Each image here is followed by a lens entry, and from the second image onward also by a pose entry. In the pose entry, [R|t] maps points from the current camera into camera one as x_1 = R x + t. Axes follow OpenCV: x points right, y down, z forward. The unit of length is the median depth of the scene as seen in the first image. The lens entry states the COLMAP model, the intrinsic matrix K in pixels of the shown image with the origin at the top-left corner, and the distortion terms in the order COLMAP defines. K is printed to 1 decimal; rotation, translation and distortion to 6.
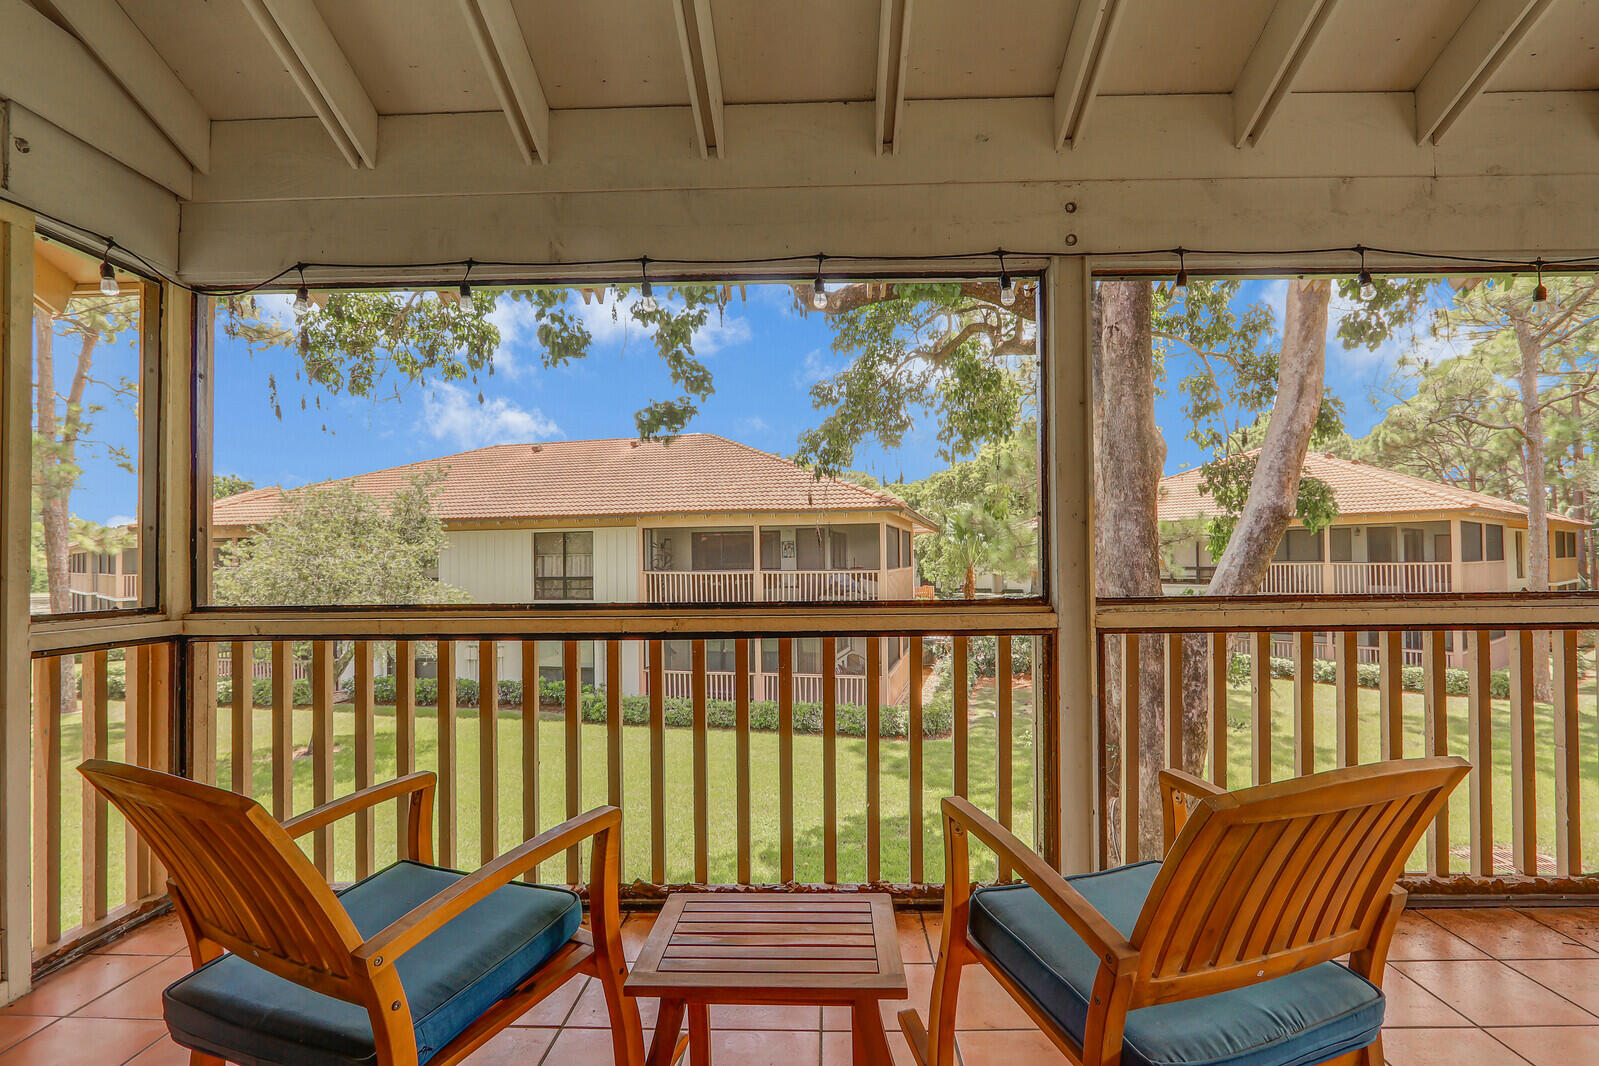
lens RADIAL K [[766.0, 0, 817.6], [0, 766.0, 548.1], [0, 0, 1]] dist [-0.015858, 0.000302]
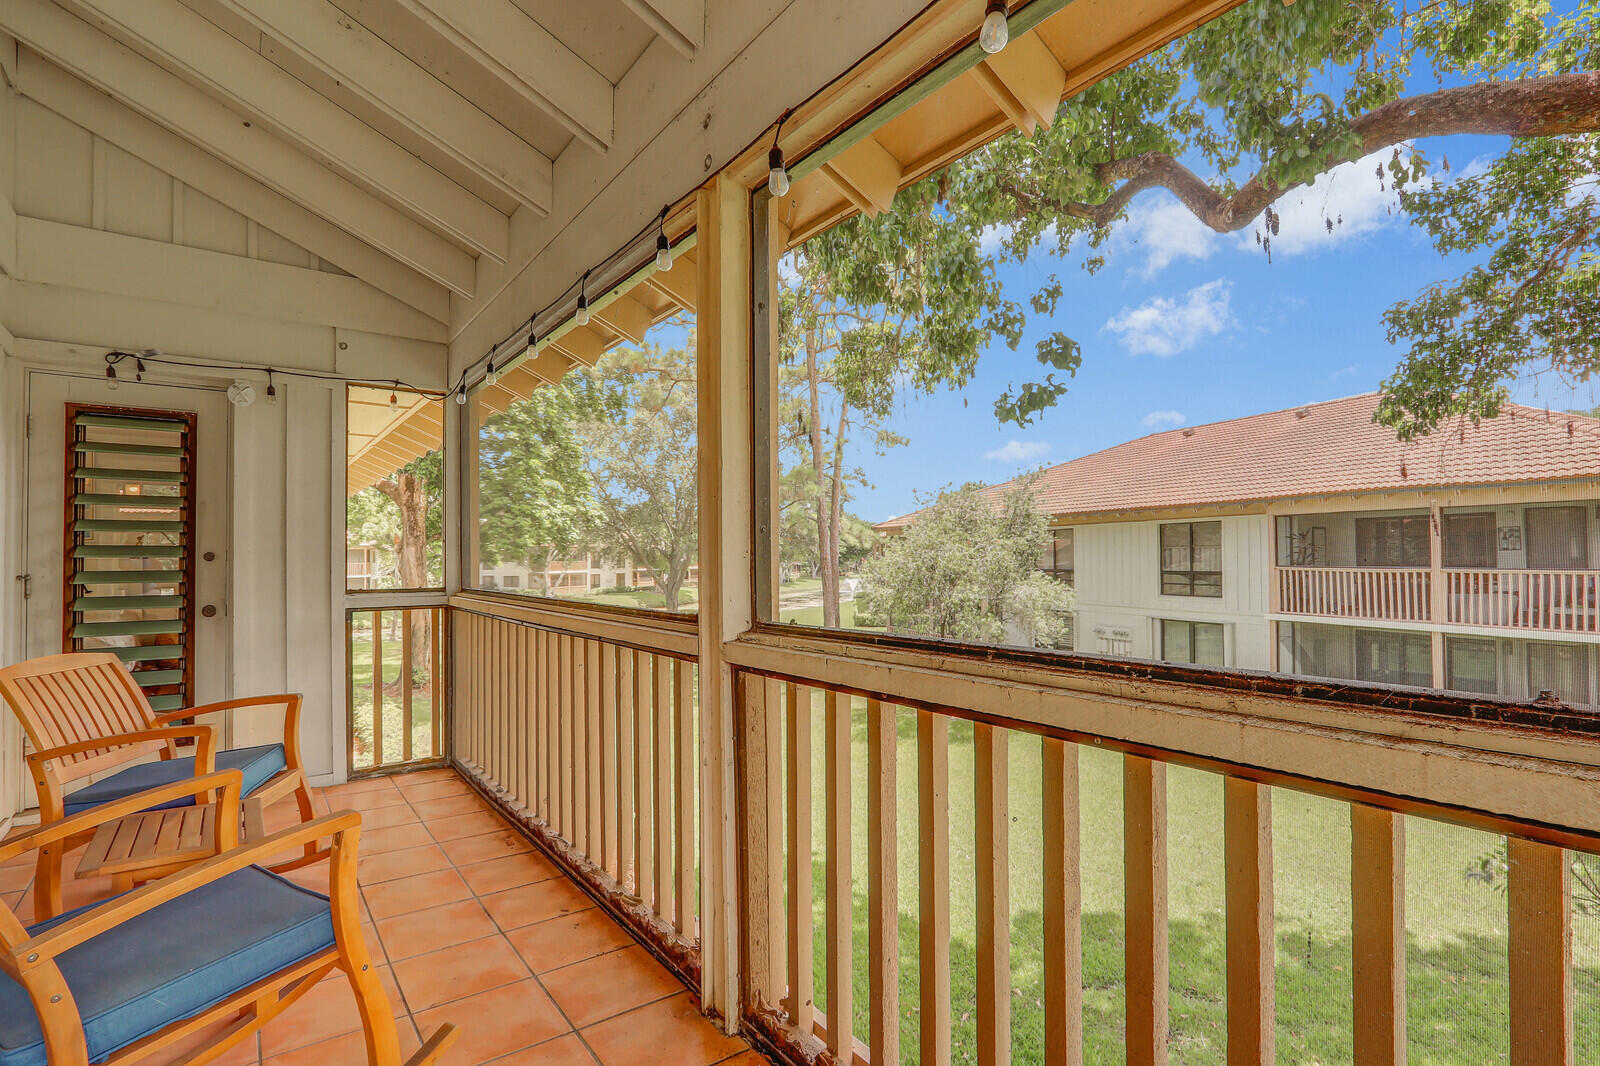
lens RADIAL K [[778.7, 0, 803.4], [0, 778.7, 547.0], [0, 0, 1]] dist [-0.022355, -0.000125]
pose [[0.613350, -0.003871, -0.789802, 0.162396], [0.011761, 0.999922, 0.004232, -0.001864], [0.789724, -0.011884, 0.613347, 0.093227]]
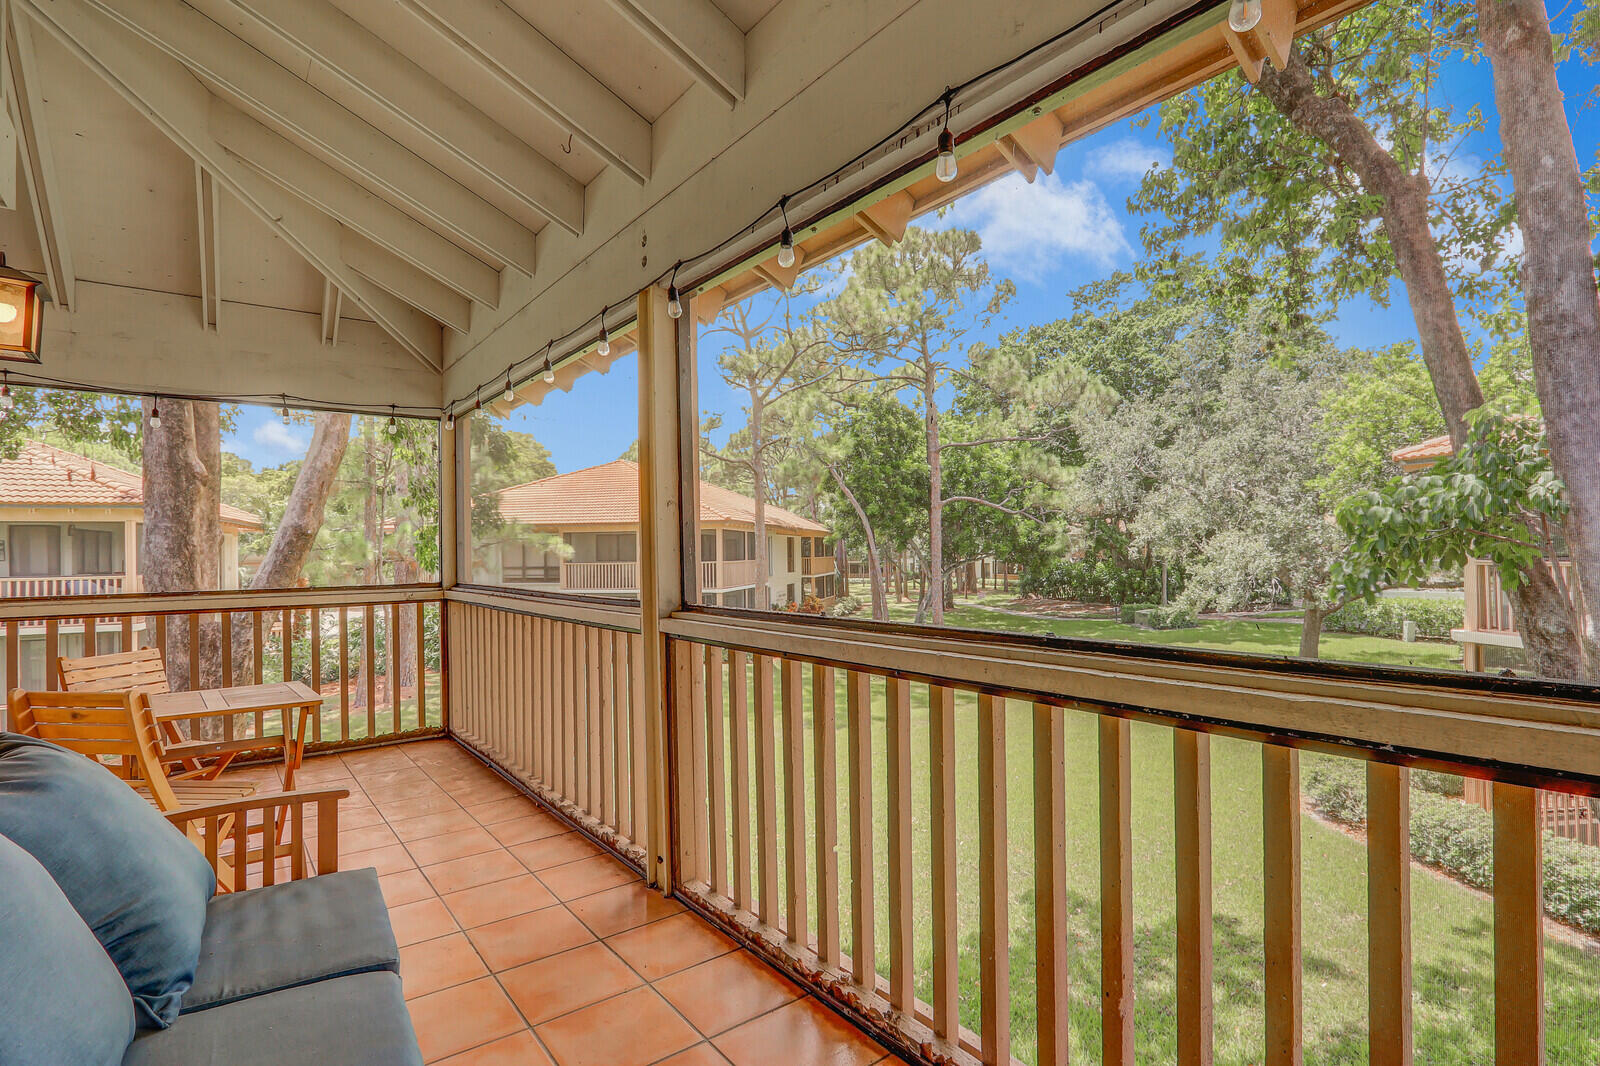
lens RADIAL K [[778.7, 0, 803.4], [0, 778.7, 547.0], [0, 0, 1]] dist [-0.022355, -0.000125]
pose [[0.778326, 0.004060, 0.627847, 0.160378], [-0.004334, 0.999990, -0.001094, -0.007431], [-0.627845, -0.001870, 0.778336, -0.193174]]
